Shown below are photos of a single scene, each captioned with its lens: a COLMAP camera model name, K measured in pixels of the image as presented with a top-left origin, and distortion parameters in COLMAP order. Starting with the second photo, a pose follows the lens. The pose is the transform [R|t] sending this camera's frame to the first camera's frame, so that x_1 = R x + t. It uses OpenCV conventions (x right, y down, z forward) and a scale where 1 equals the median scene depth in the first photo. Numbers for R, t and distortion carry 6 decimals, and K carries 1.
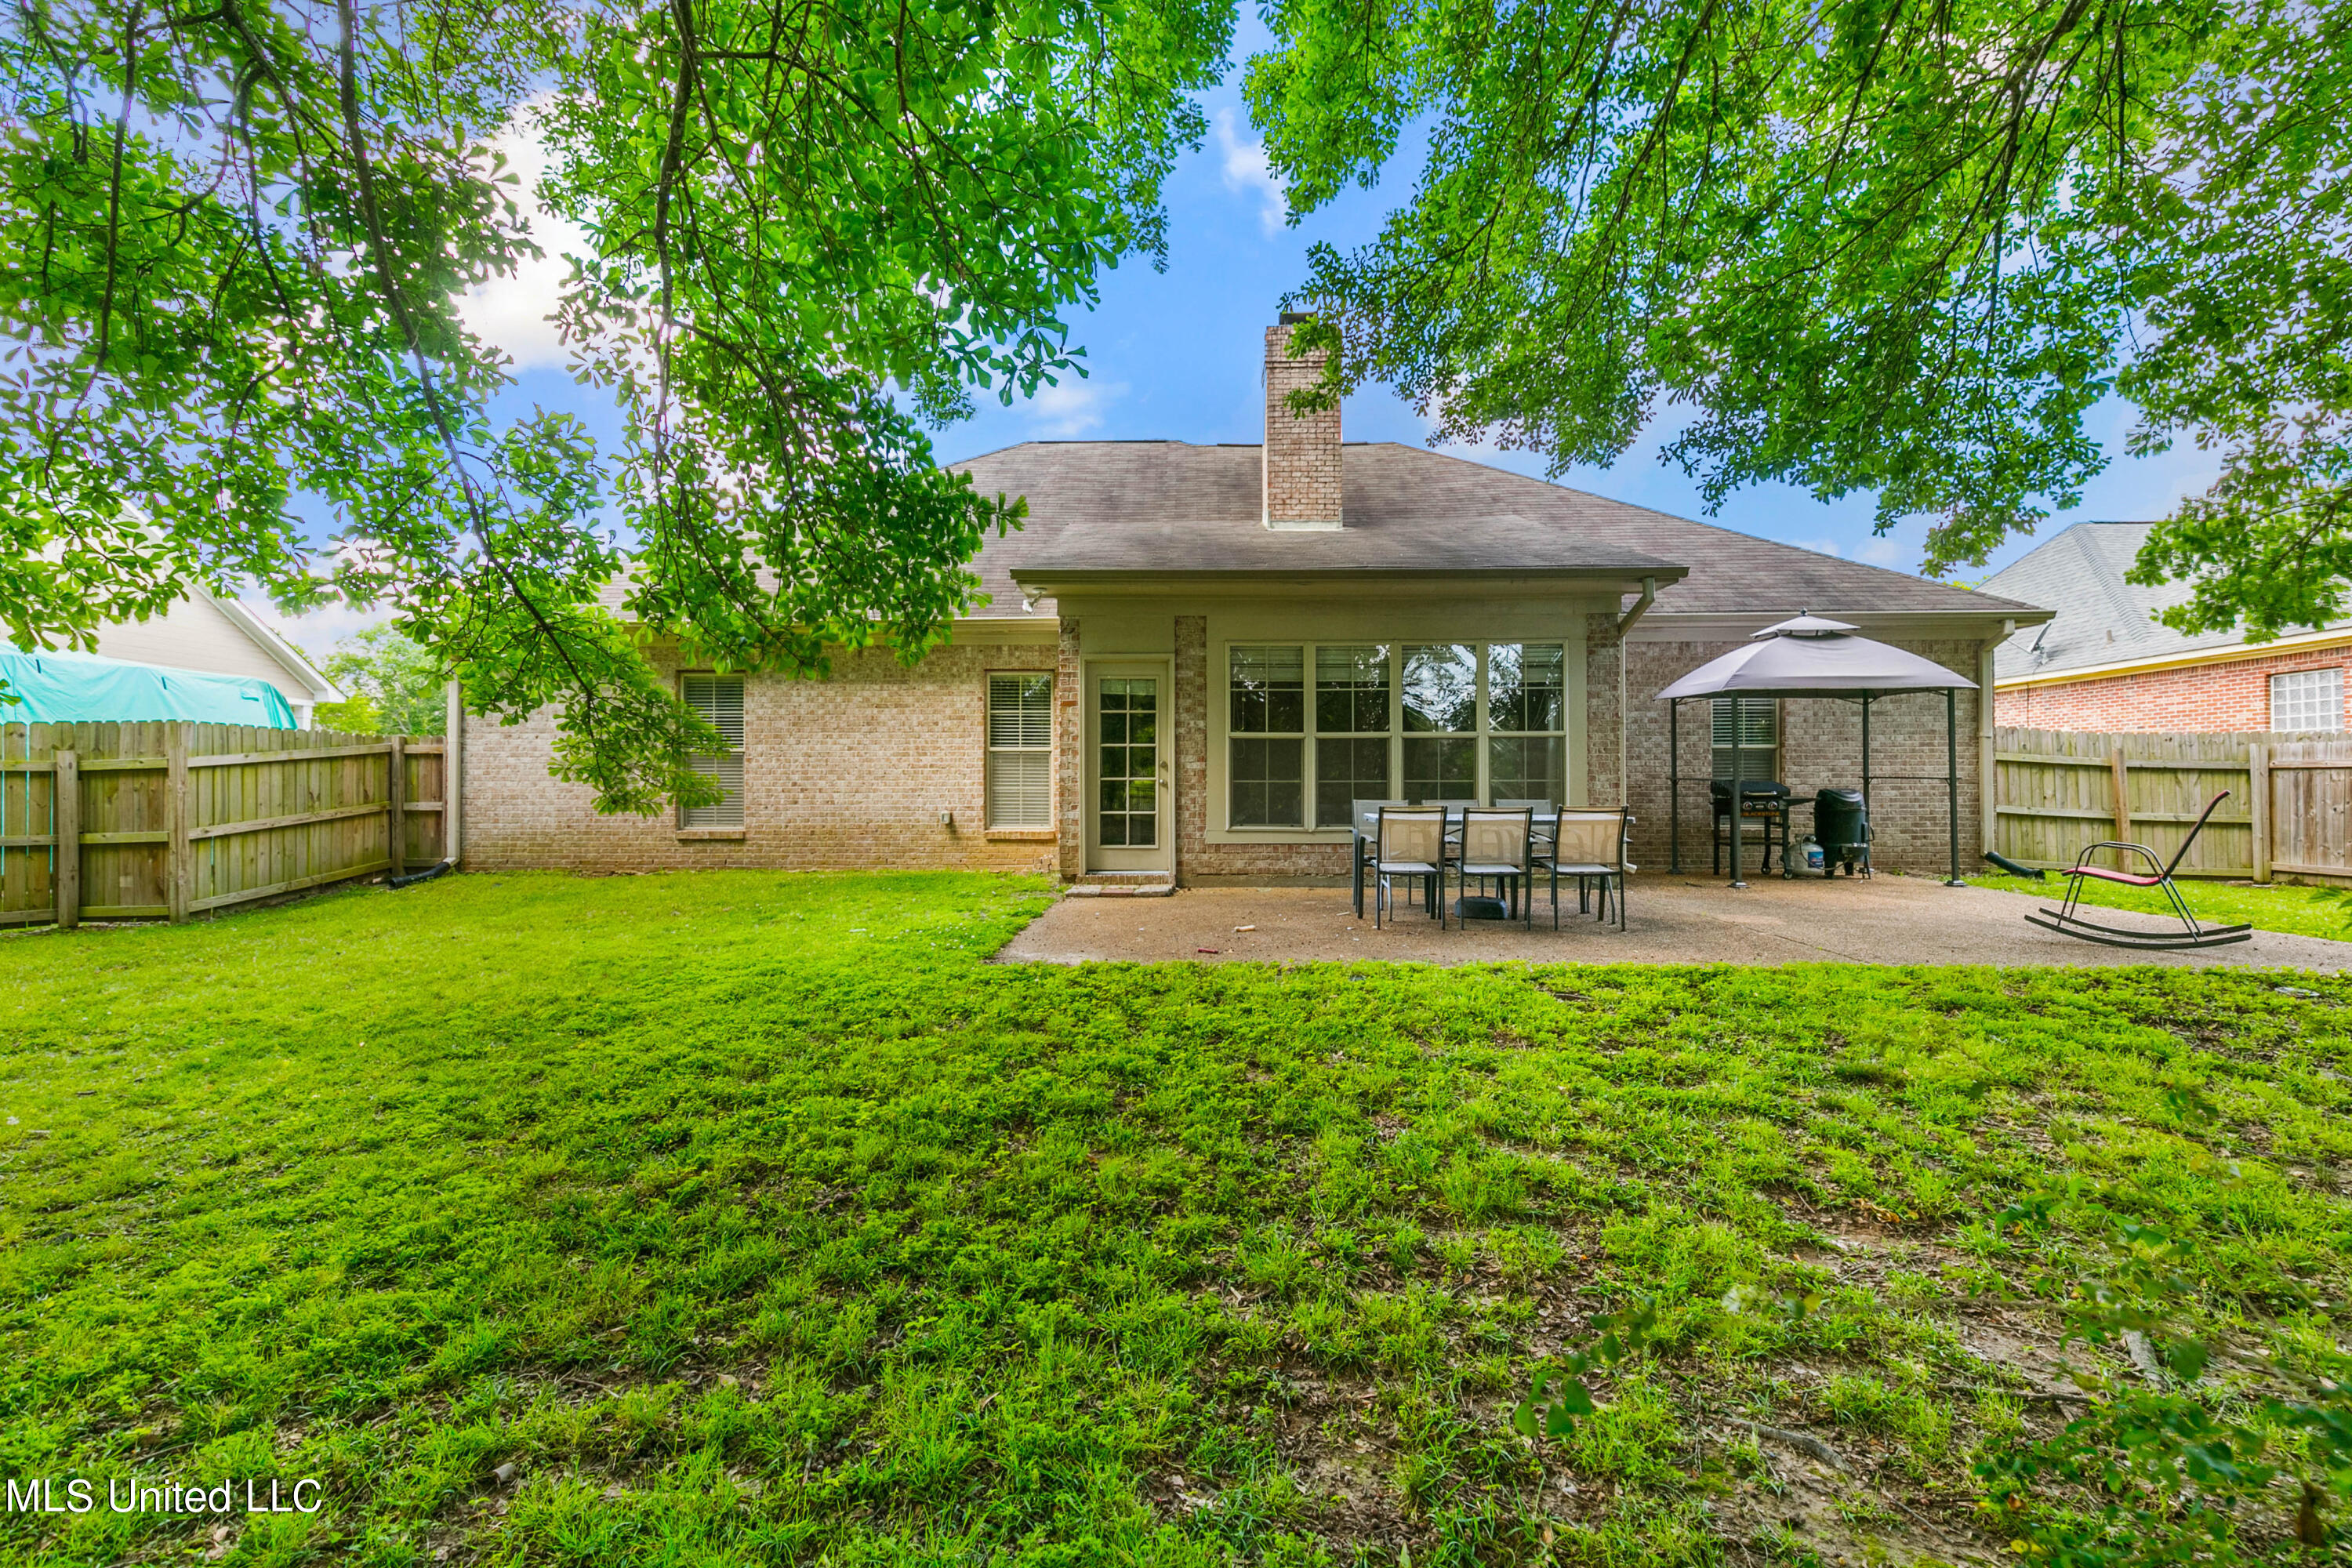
lens RADIAL K [[1053.8, 0, 1169.0], [0, 1053.8, 786.2], [0, 0, 1]] dist [0.003344, 0.000018]
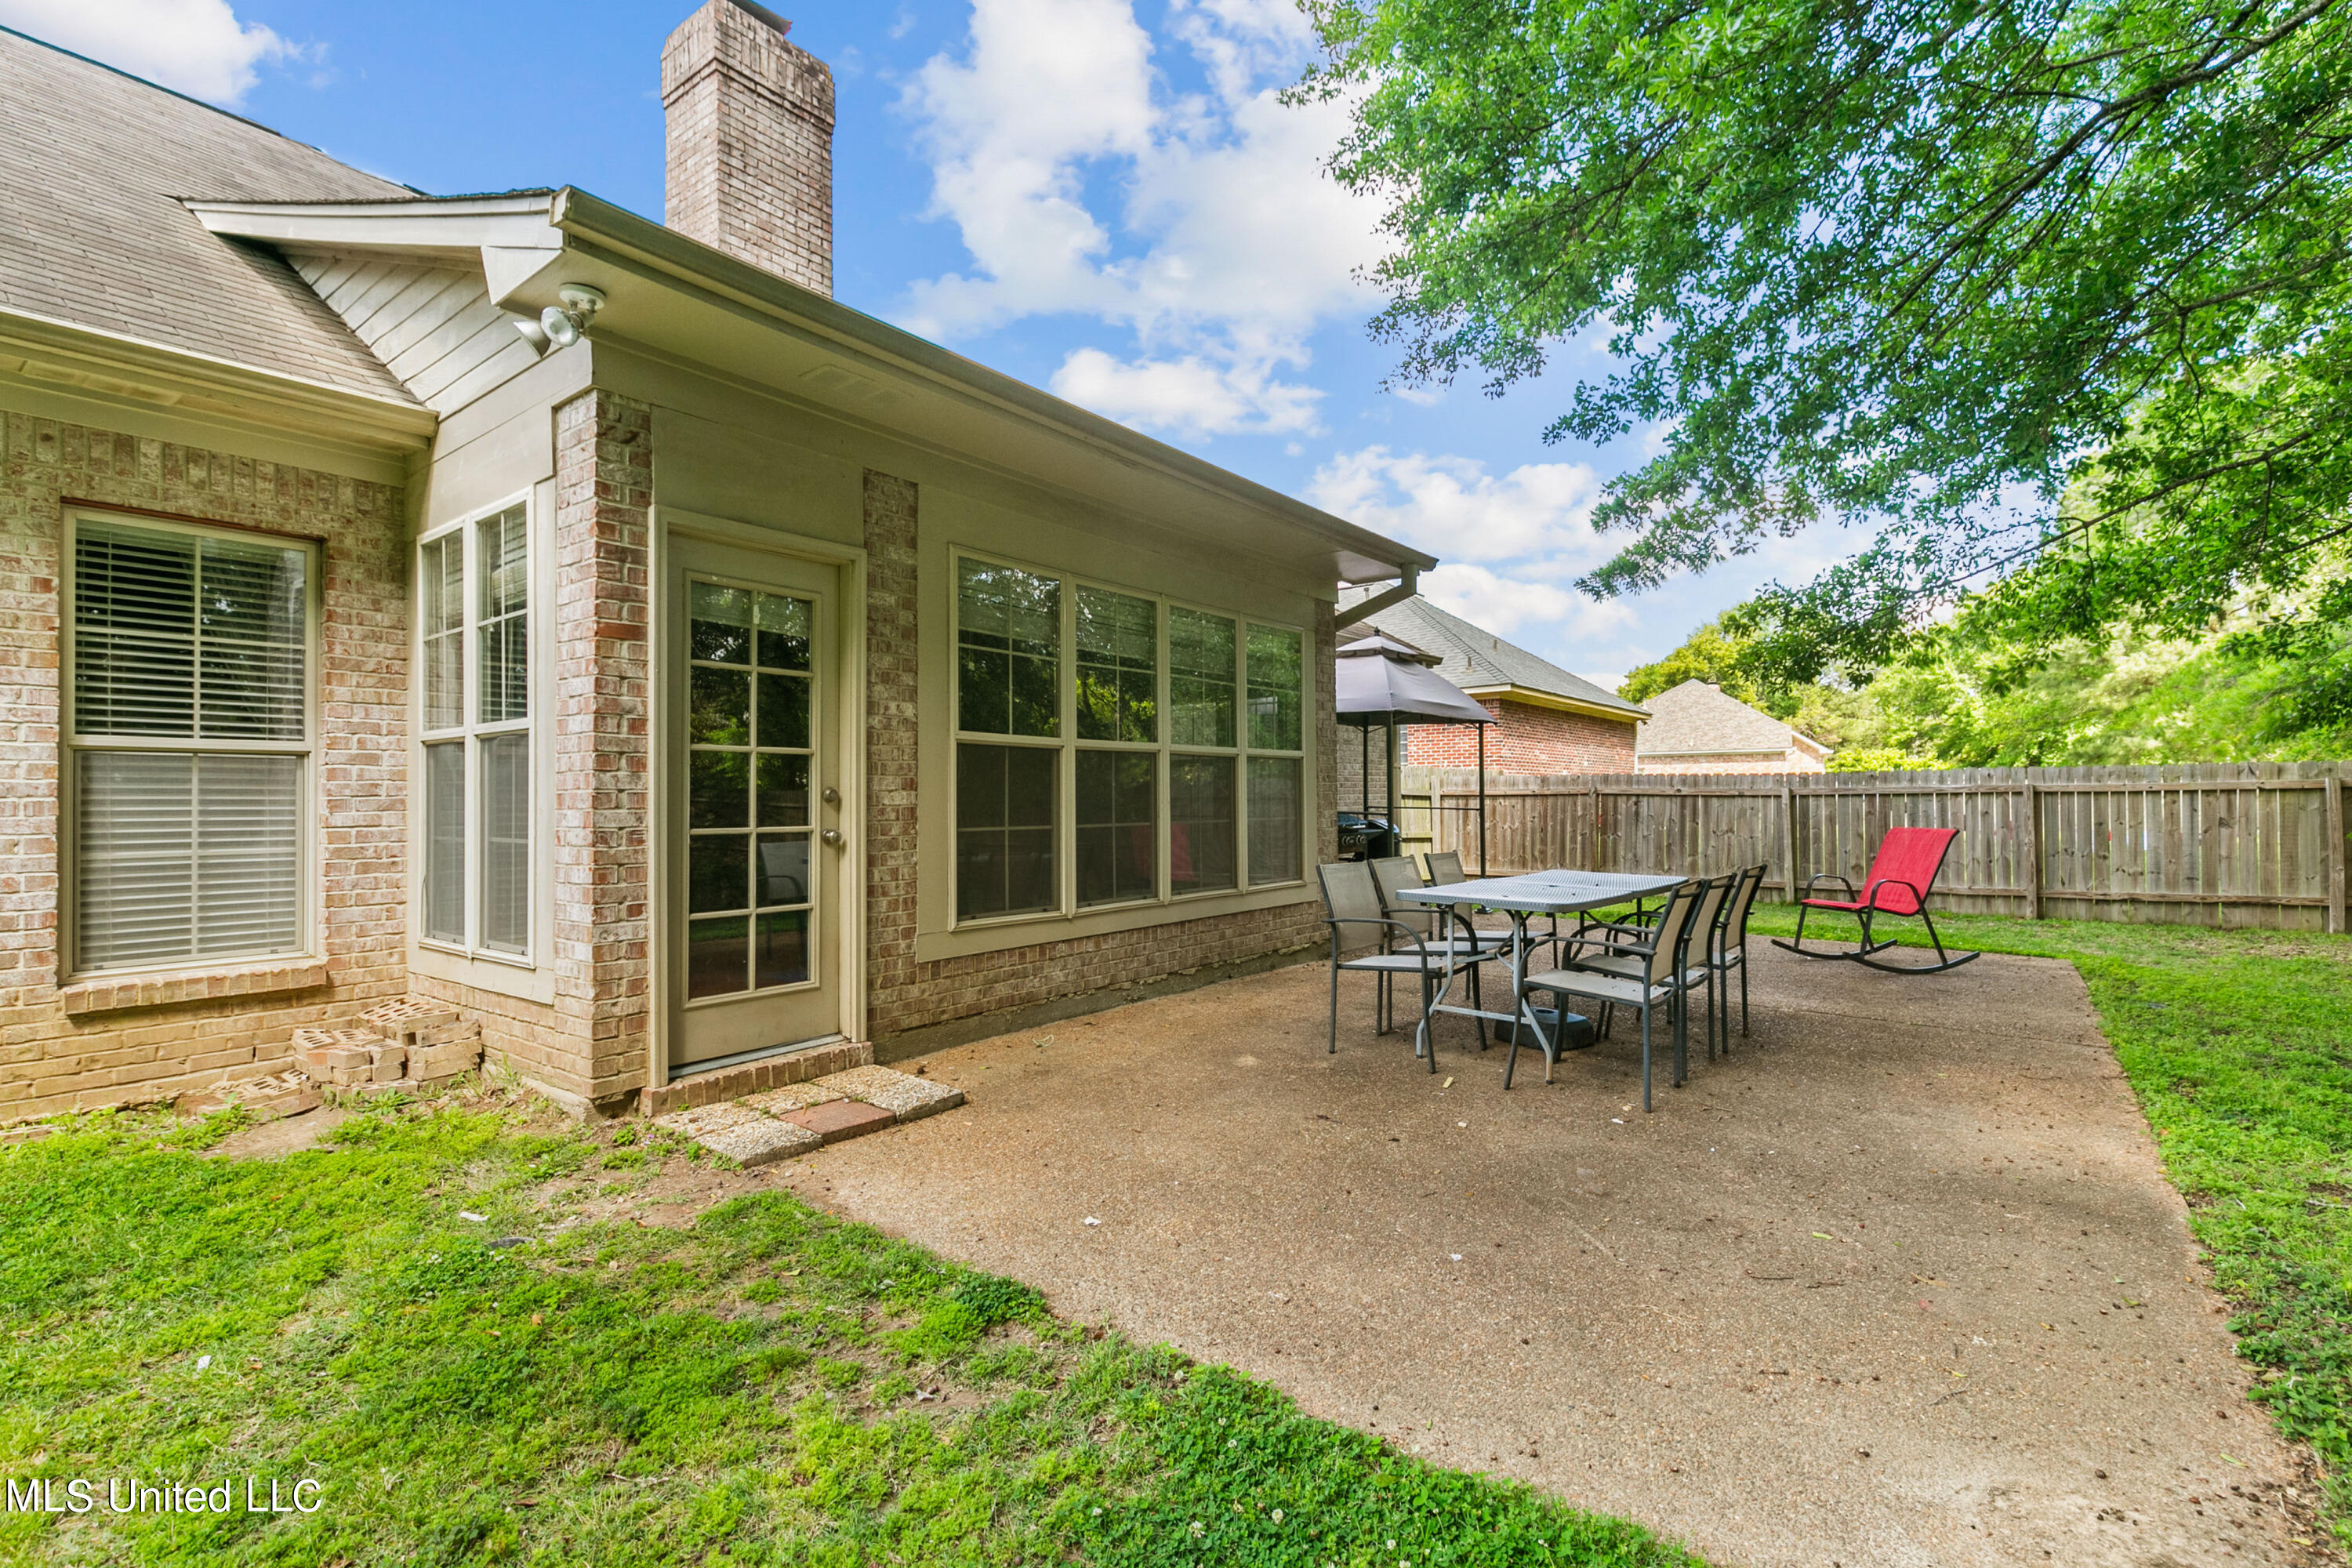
lens RADIAL K [[1053.8, 0, 1169.0], [0, 1053.8, 786.2], [0, 0, 1]] dist [0.003344, 0.000018]
pose [[0.571553, 0.005905, 0.820544, -0.289985], [-0.001731, 0.999981, -0.005990, -0.022429], [-0.820563, 0.002003, 0.571553, 0.628220]]
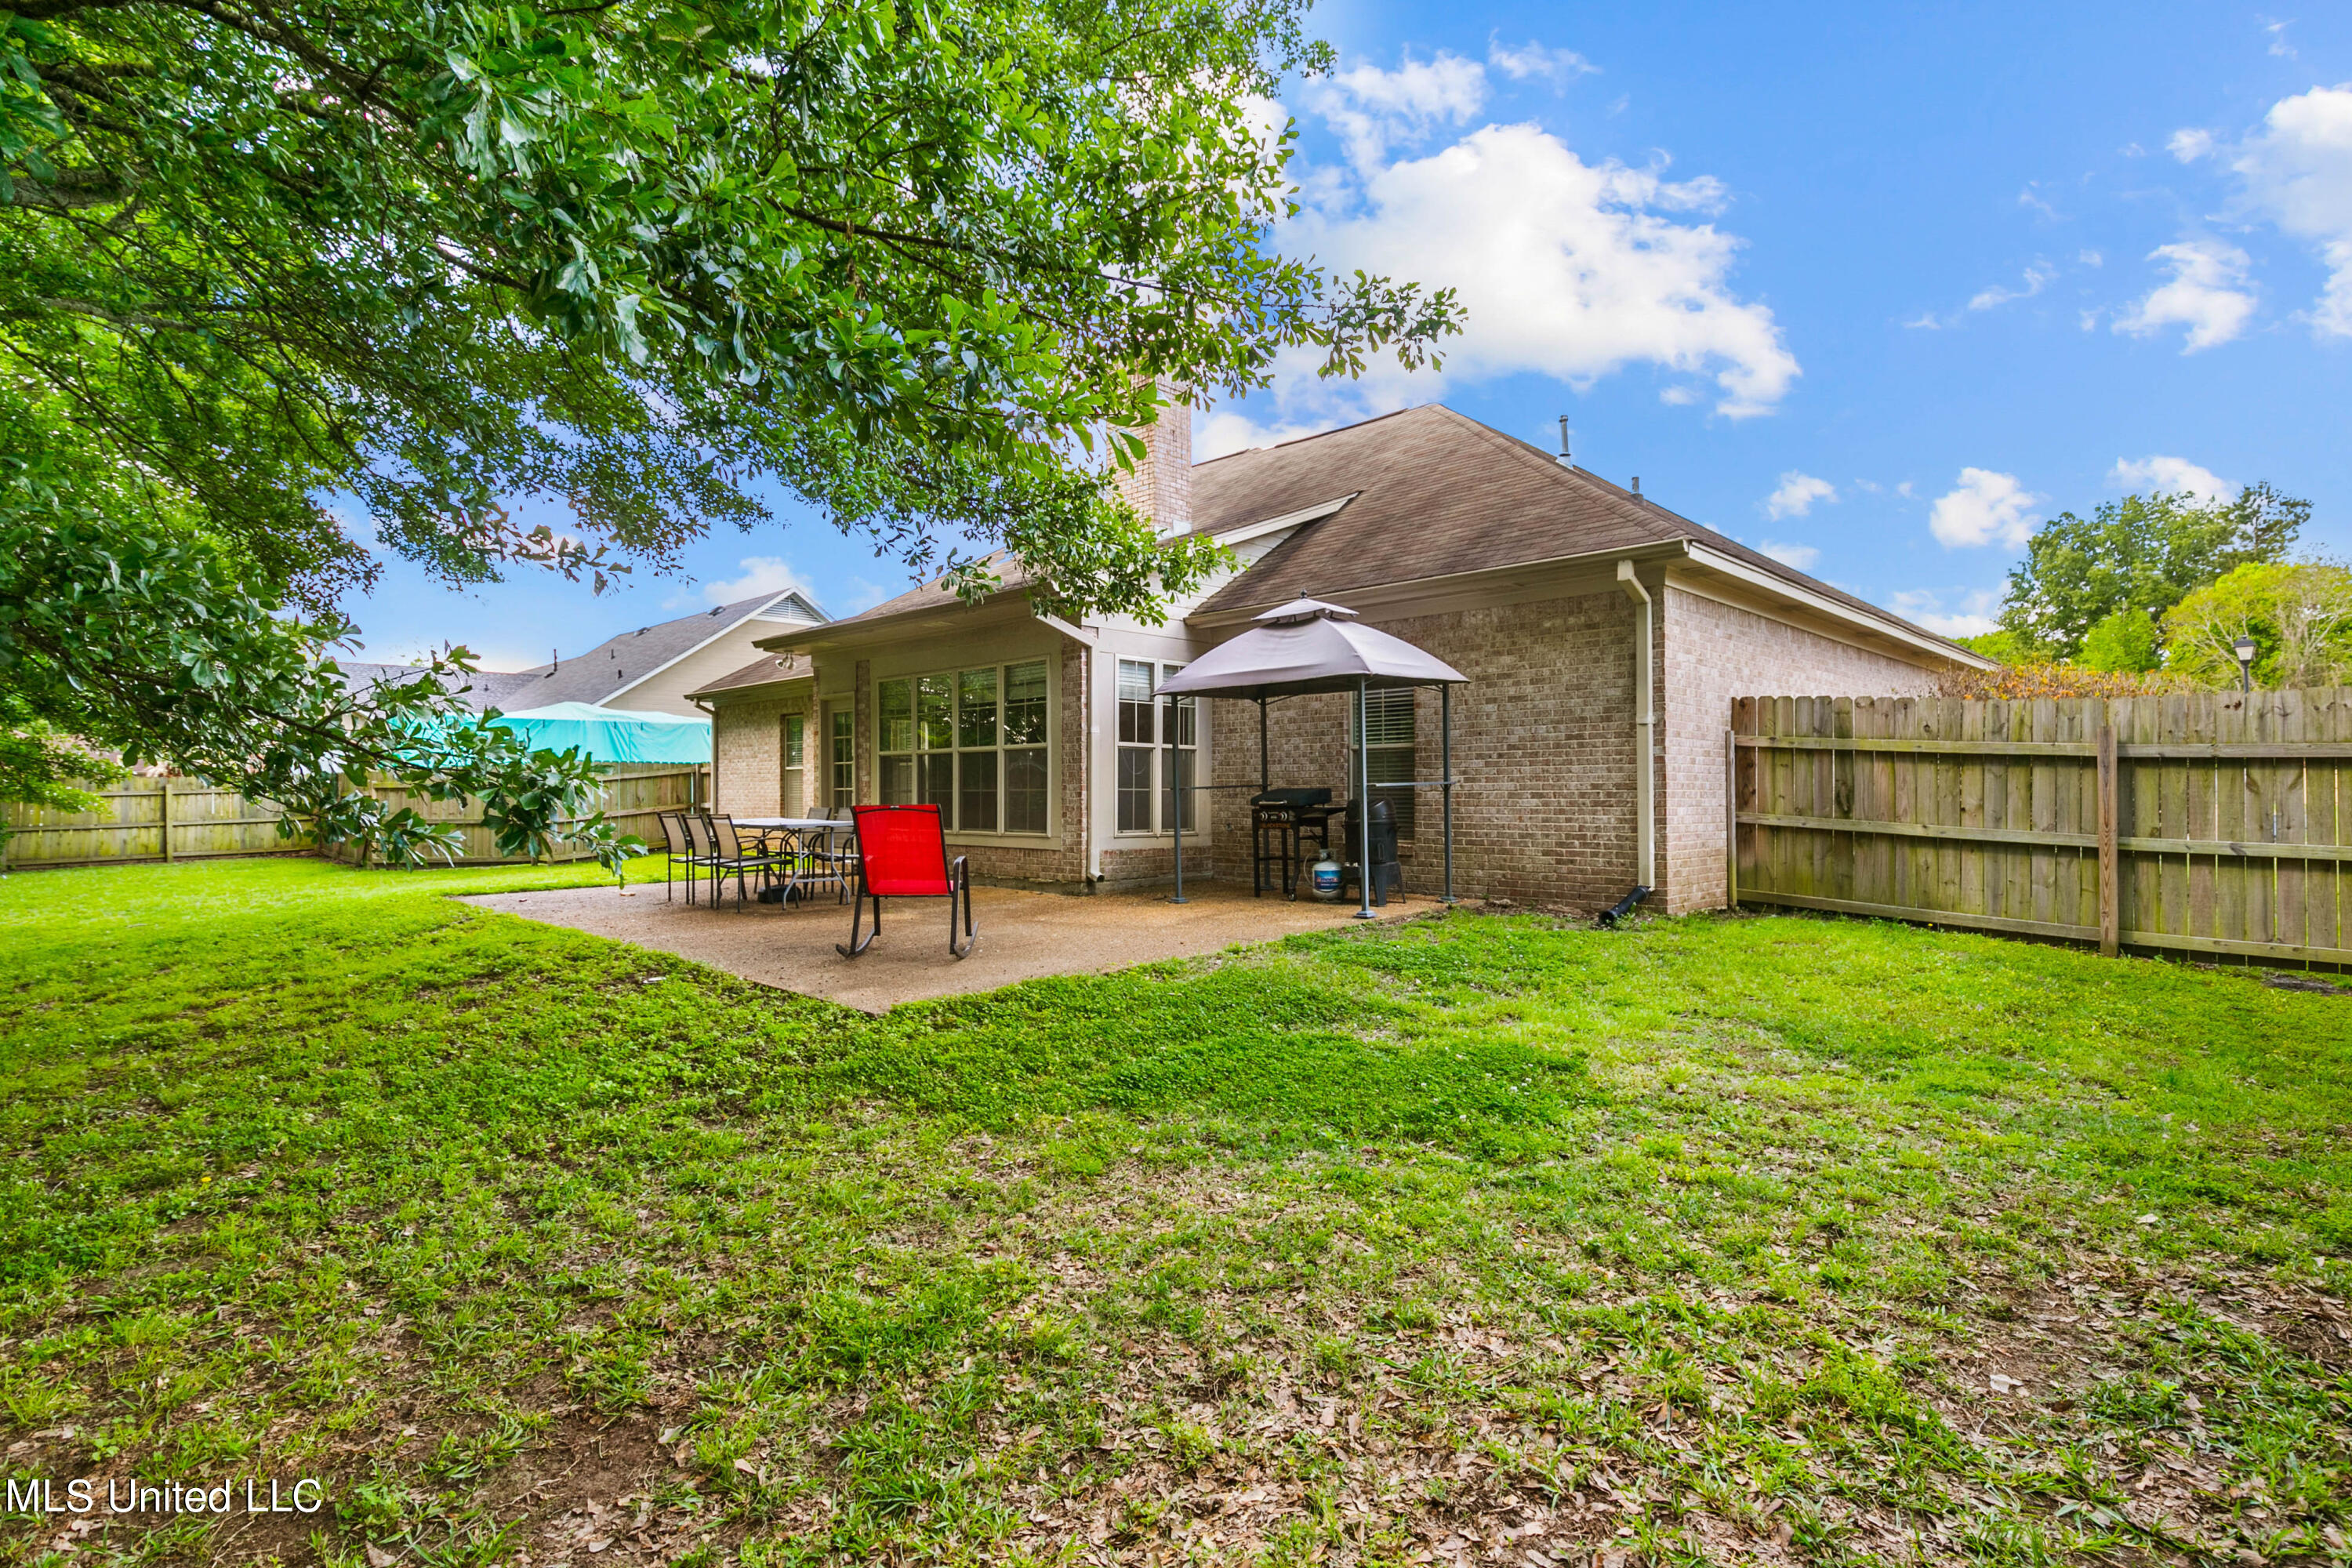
lens RADIAL K [[1200.6, 0, 1176.0], [0, 1200.6, 784.0], [0, 0, 1]] dist [0.000326, 0.000058]
pose [[0.724425, -0.008366, -0.689303, 1.133913], [0.002596, 0.999952, -0.009408, 0.000882], [0.689349, 0.005026, 0.724412, 0.203168]]
